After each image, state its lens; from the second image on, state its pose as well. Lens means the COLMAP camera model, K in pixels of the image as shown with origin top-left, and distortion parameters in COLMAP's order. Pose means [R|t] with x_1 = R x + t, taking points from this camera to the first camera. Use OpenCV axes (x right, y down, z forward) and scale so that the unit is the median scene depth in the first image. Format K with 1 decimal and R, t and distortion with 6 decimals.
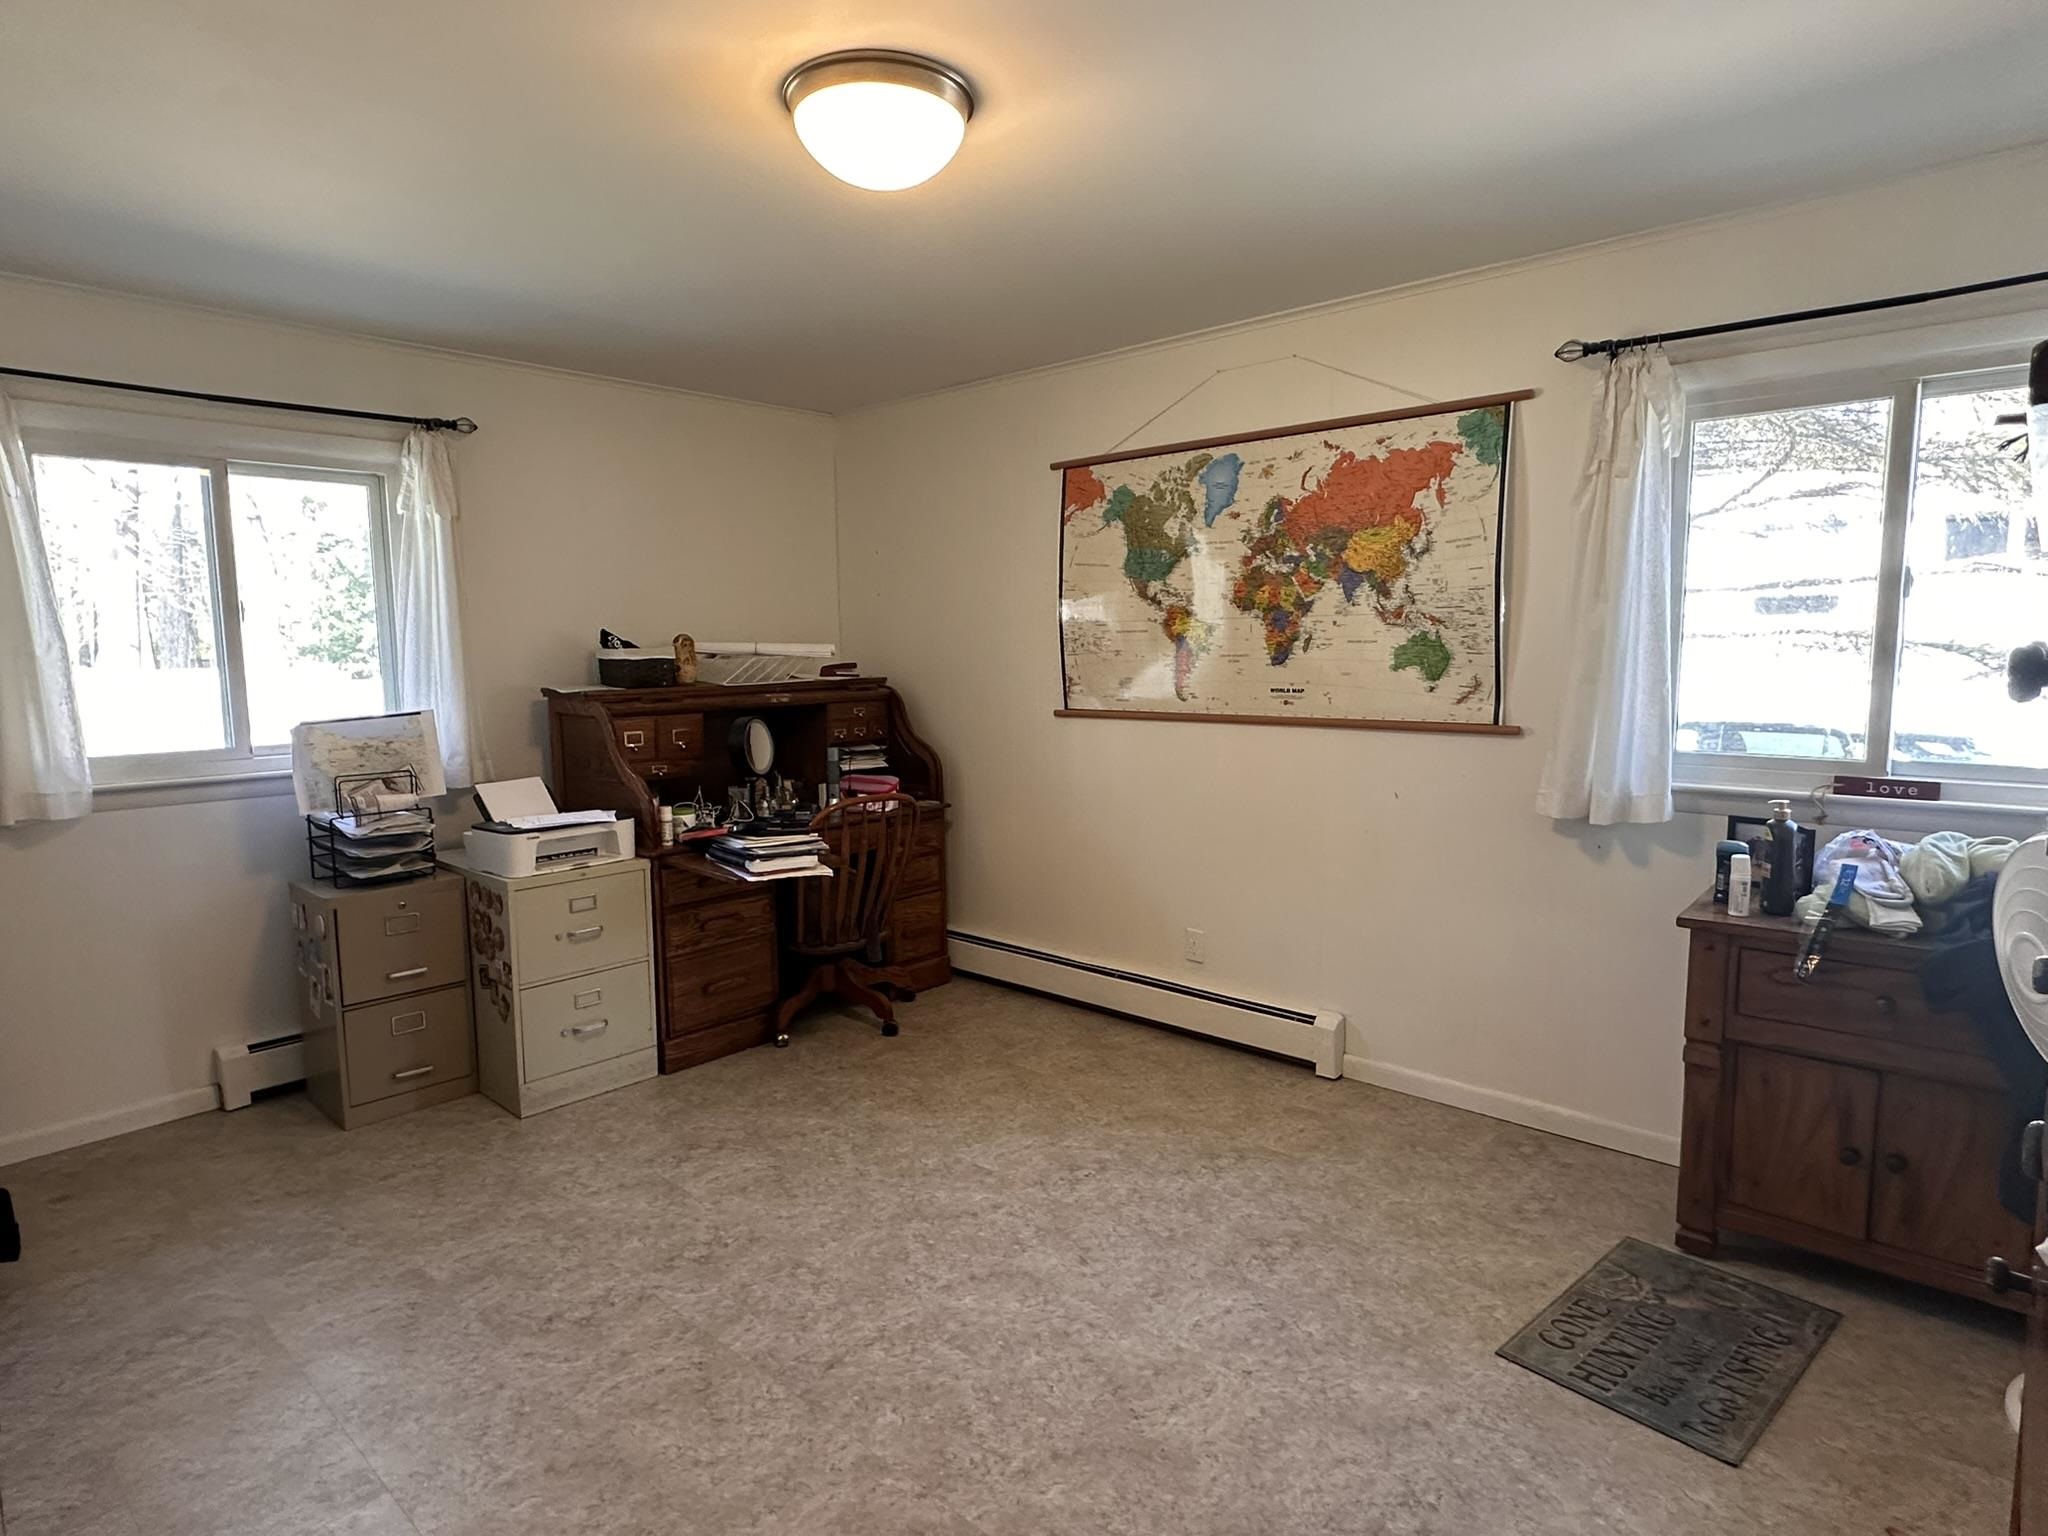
lens RADIAL K [[1131.0, 0, 1022.3], [0, 1131.0, 765.2], [0, 0, 1]] dist [0.000318, 0.000160]
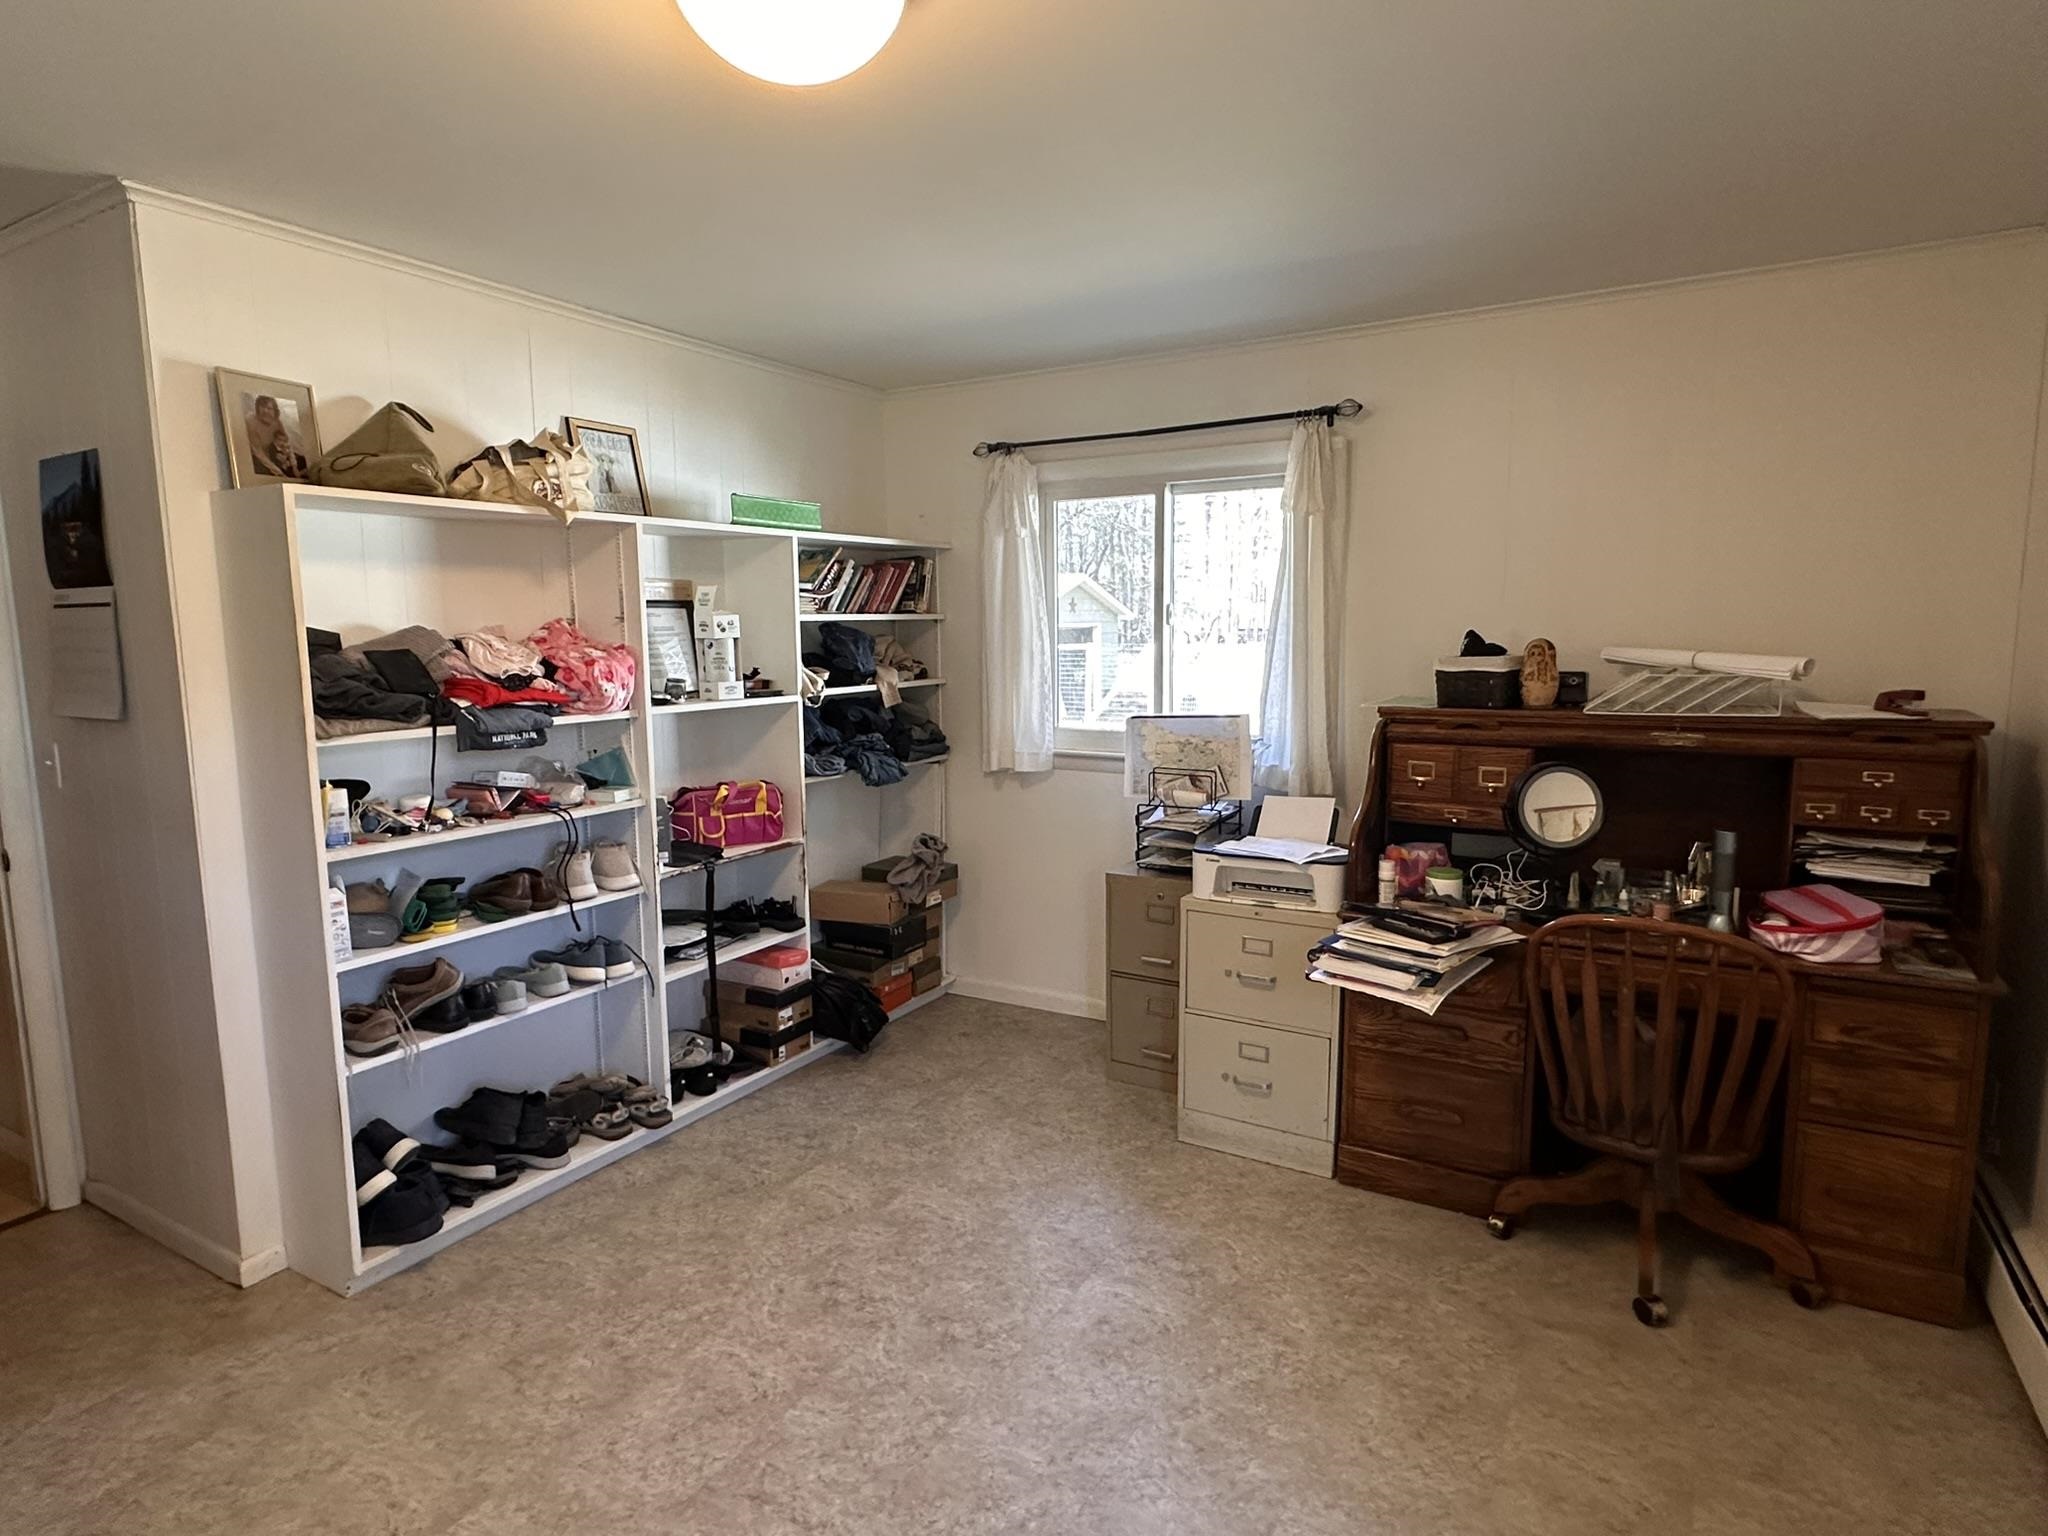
lens RADIAL K [[1131.0, 0, 1019.6], [0, 1131.0, 768.4], [0, 0, 1]] dist [0.000318, 0.000160]
pose [[0.198022, 0.133549, -0.971057, 0.415366], [-0.100895, 0.988190, 0.115331, -0.098063], [0.974991, 0.075137, 0.209158, 0.618917]]
